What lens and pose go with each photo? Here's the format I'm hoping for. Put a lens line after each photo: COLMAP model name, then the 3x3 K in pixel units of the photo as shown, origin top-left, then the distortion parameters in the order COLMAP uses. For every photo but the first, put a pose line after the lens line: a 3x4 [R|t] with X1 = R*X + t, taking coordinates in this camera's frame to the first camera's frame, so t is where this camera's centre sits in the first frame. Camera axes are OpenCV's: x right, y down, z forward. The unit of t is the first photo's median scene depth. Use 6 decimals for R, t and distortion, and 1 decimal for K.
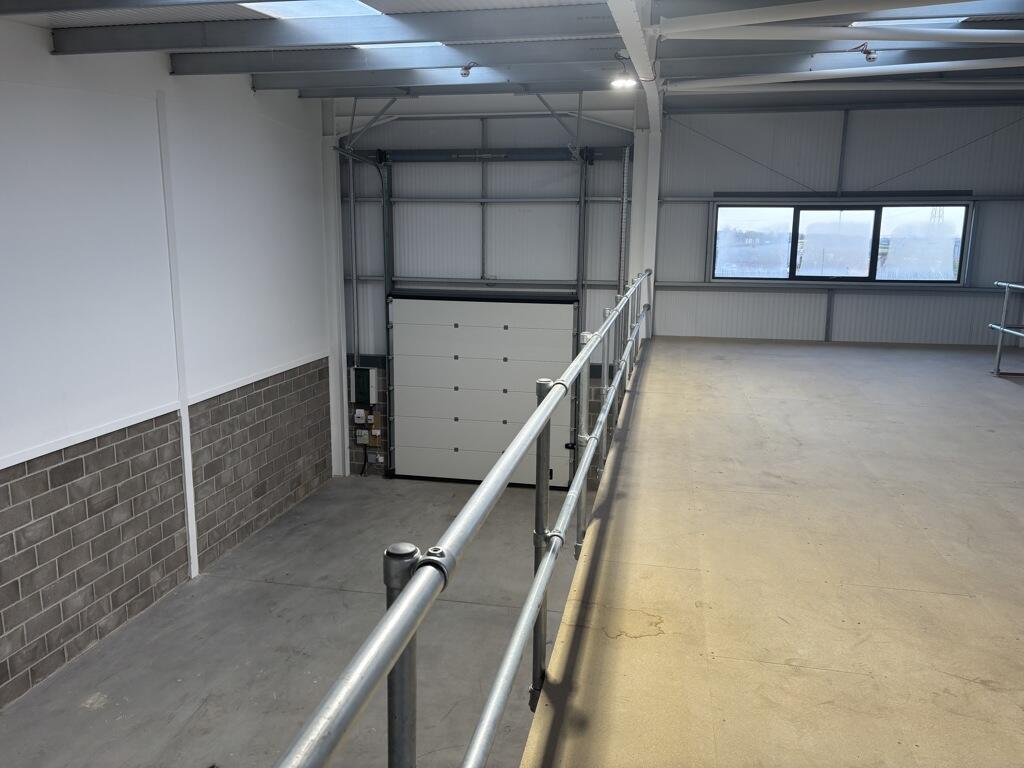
lens RADIAL K [[776.1, 0, 504.0], [0, 776.1, 393.2], [0, 0, 1]] dist [0.040313, -0.040102]
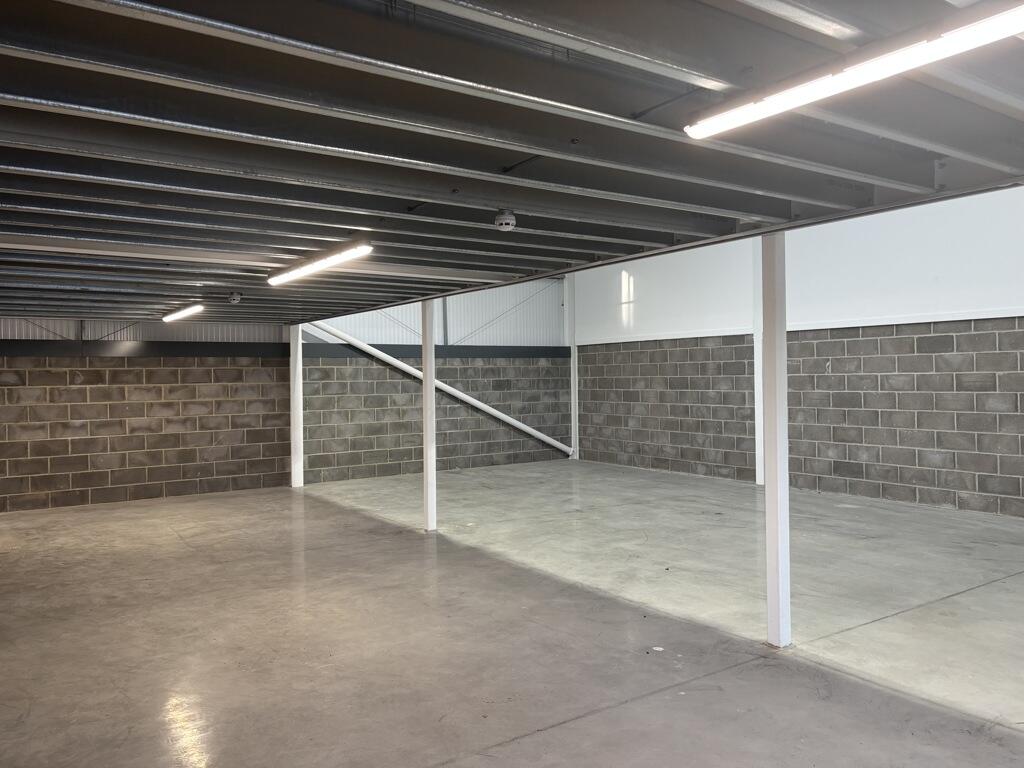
lens RADIAL K [[776.1, 0, 511.6], [0, 776.1, 384.4], [0, 0, 1]] dist [0.040313, -0.040102]
pose [[-0.693883, 0.010885, -0.720005, 0.152052], [-0.130758, 0.981358, 0.140850, 0.015528], [0.708116, 0.191880, -0.679525, 0.274269]]
